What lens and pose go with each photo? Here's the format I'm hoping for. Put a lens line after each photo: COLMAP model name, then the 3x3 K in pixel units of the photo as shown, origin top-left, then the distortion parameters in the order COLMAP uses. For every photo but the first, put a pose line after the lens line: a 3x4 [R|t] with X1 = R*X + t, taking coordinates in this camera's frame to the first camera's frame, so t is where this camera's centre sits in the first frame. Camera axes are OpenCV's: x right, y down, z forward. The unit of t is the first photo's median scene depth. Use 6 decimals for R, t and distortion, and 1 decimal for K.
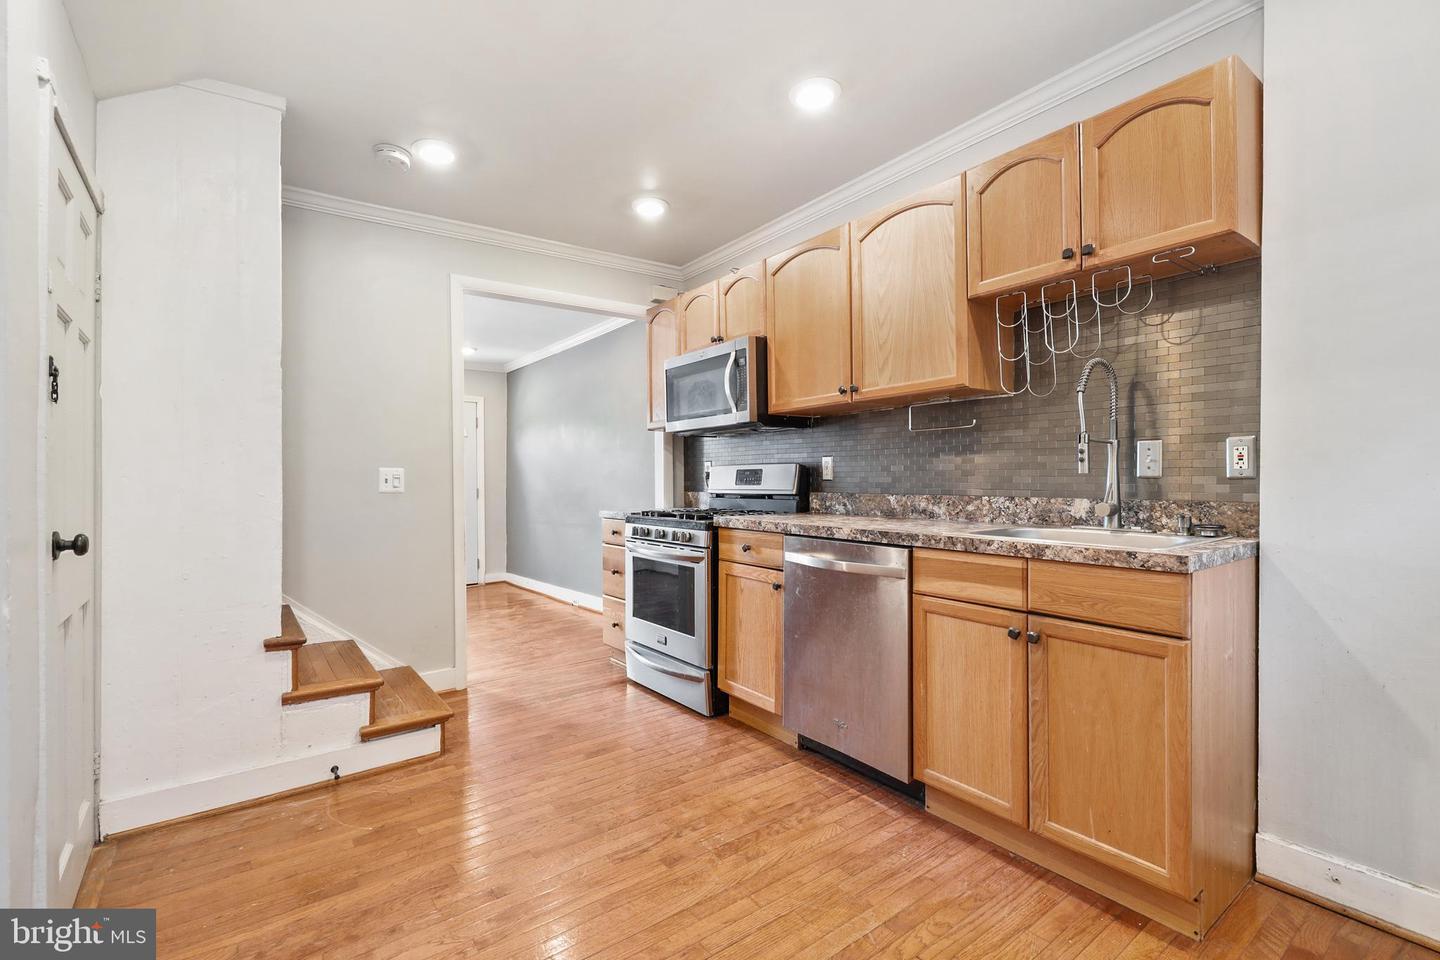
lens RADIAL K [[640.2, 0, 720.8], [0, 640.2, 482.9], [0, 0, 1]] dist [0.002323, -0.000779]
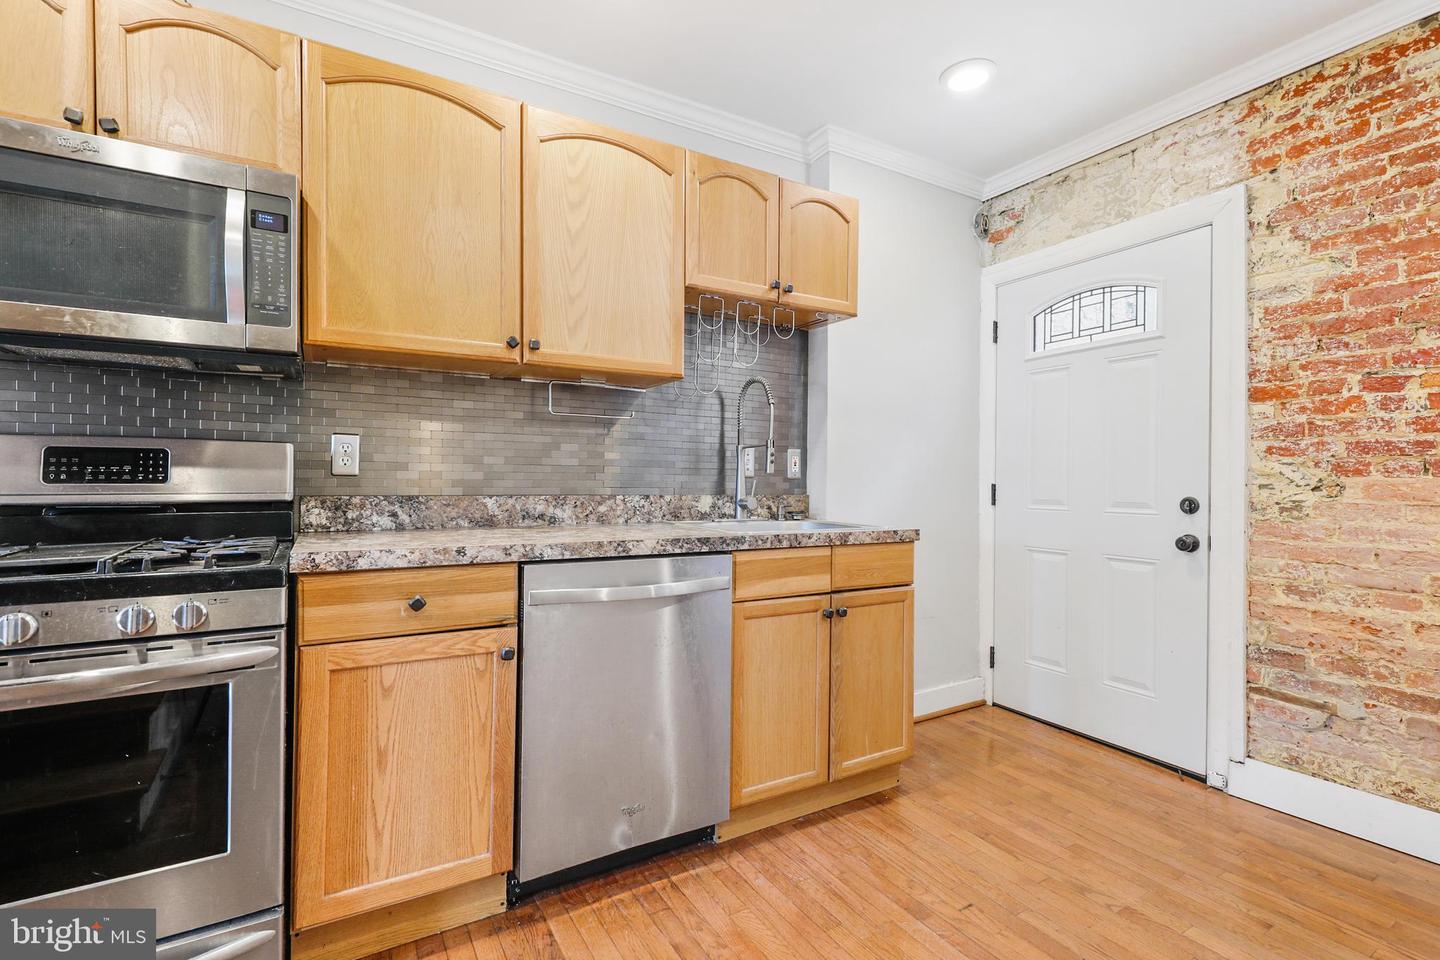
lens RADIAL K [[656.4, 0, 718.8], [0, 656.4, 479.6], [0, 0, 1]] dist [0.004065, -0.000851]
pose [[0.106260, 0.008064, 0.994306, -0.497235], [-0.001470, 0.999967, -0.007953, 0.005621], [-0.994337, -0.000616, 0.106269, 0.741530]]
